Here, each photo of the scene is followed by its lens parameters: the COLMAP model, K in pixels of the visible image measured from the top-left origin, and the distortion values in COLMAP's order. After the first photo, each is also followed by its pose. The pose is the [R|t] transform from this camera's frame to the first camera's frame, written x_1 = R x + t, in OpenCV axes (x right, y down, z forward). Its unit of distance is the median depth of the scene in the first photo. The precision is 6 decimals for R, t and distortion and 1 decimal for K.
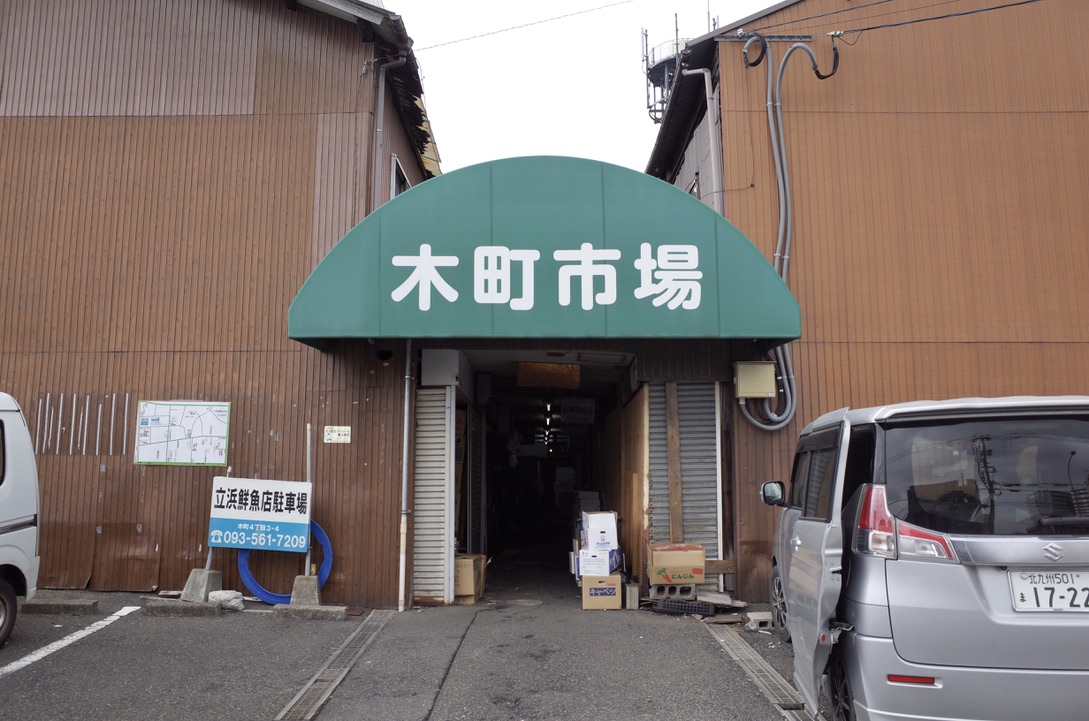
lens RADIAL K [[851.0, 0, 549.8], [0, 851.0, 356.1], [0, 0, 1]] dist [-0.070784, 0.071410]
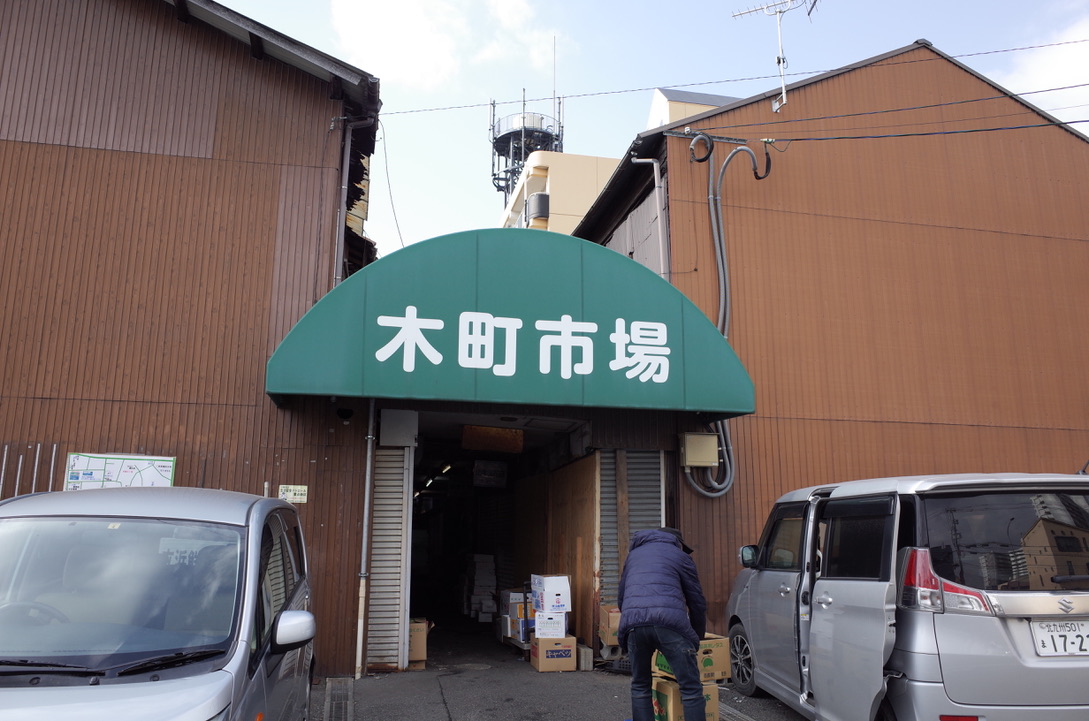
lens RADIAL K [[851.0, 0, 554.3], [0, 851.0, 355.8], [0, 0, 1]] dist [-0.070784, 0.071410]
pose [[0.974659, 0.052456, 0.217457, -0.174439], [-0.036513, 0.996386, -0.076698, -0.001470], [-0.220694, 0.066814, 0.973052, -0.013876]]
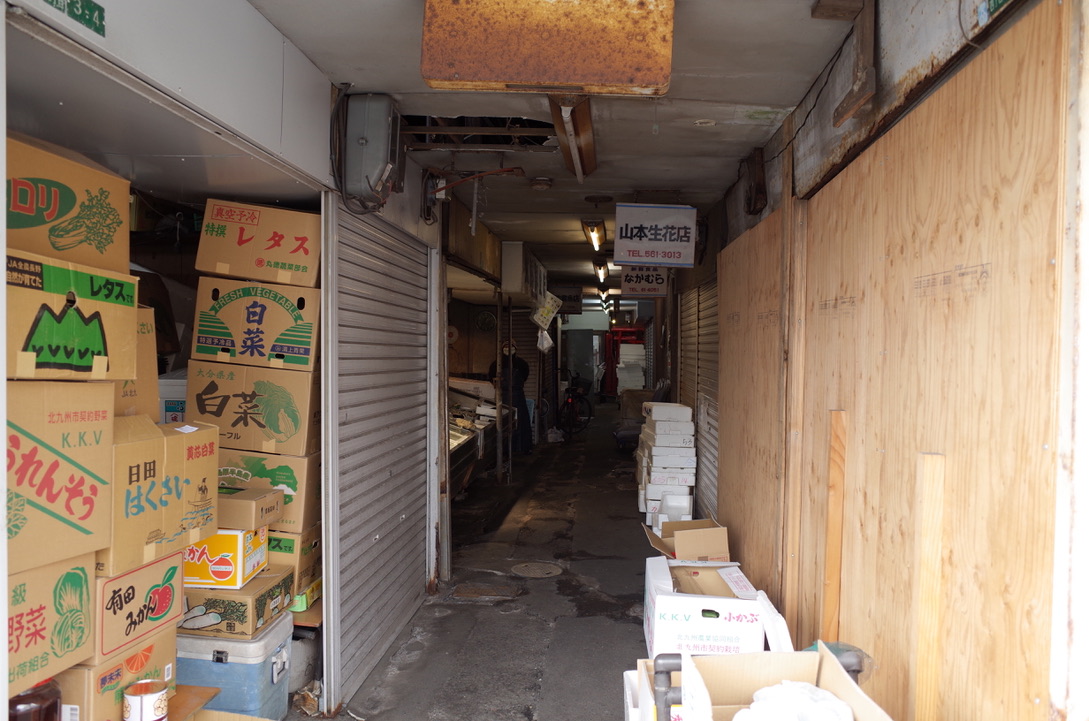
lens RADIAL K [[851.0, 0, 541.7], [0, 851.0, 357.9], [0, 0, 1]] dist [-0.070784, 0.071410]
pose [[0.995862, 0.007743, -0.090550, 0.022684], [0.006431, 0.987863, 0.155197, 0.085168], [0.090653, -0.155137, 0.983725, 0.831047]]
